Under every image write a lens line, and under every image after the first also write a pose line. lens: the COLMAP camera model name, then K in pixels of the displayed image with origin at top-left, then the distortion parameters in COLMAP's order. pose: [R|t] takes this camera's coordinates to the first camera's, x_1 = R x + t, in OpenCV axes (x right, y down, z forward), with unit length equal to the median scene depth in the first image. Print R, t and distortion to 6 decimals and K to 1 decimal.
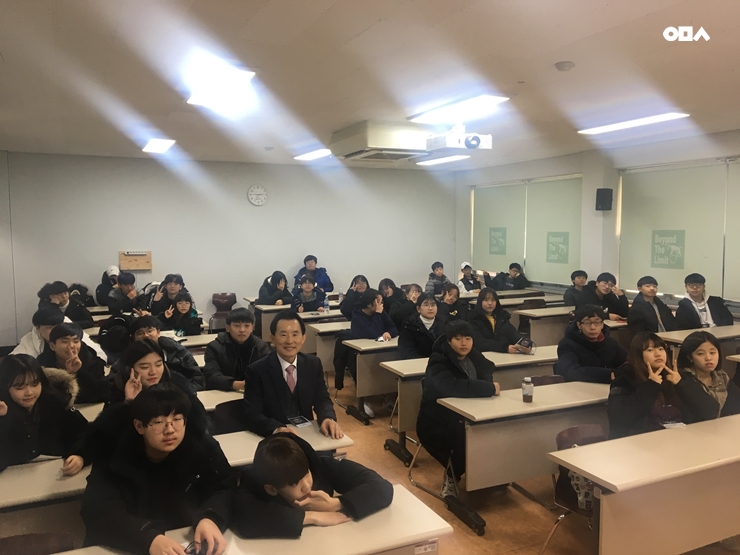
lens RADIAL K [[617.0, 0, 370.0], [0, 617.0, 277.5], [0, 0, 1]] dist [0.090530, -0.125117]
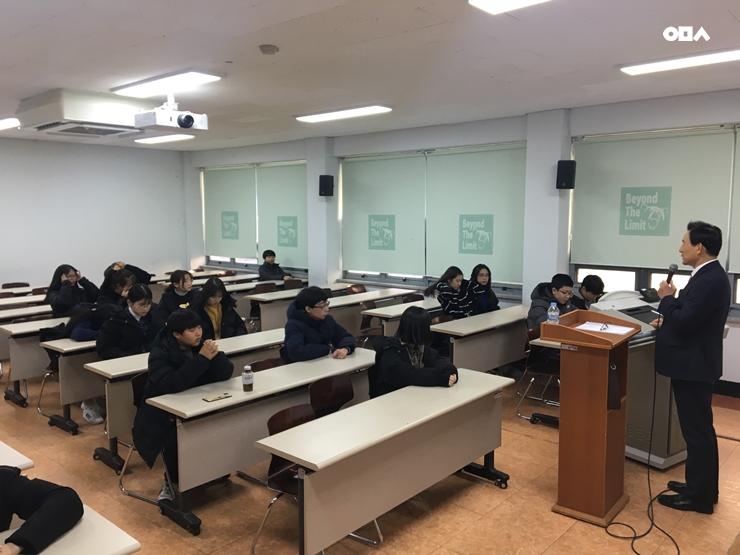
lens RADIAL K [[617.0, 0, 370.0], [0, 617.0, 277.5], [0, 0, 1]] dist [0.090530, -0.125117]
pose [[0.919913, -0.041316, 0.389939, 0.042989], [0.030925, 0.998980, 0.032891, -0.003140], [-0.390901, -0.018198, 0.920253, 0.014263]]
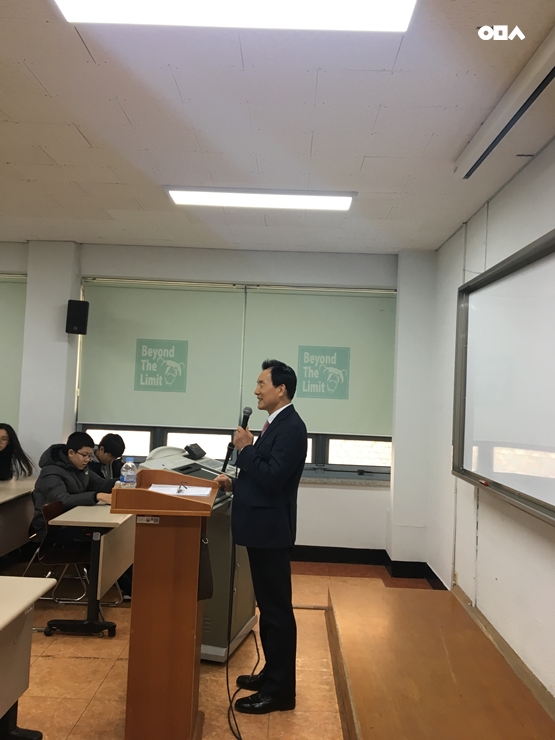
lens RADIAL K [[617.0, 0, 277.5], [0, 617.0, 370.0], [0, 0, 1]] dist [0.090530, -0.125117]
pose [[0.447080, 0.057006, 0.892675, 0.164110], [0.028778, 0.996534, -0.078051, 0.050368], [-0.894031, 0.060584, 0.443890, 0.429827]]
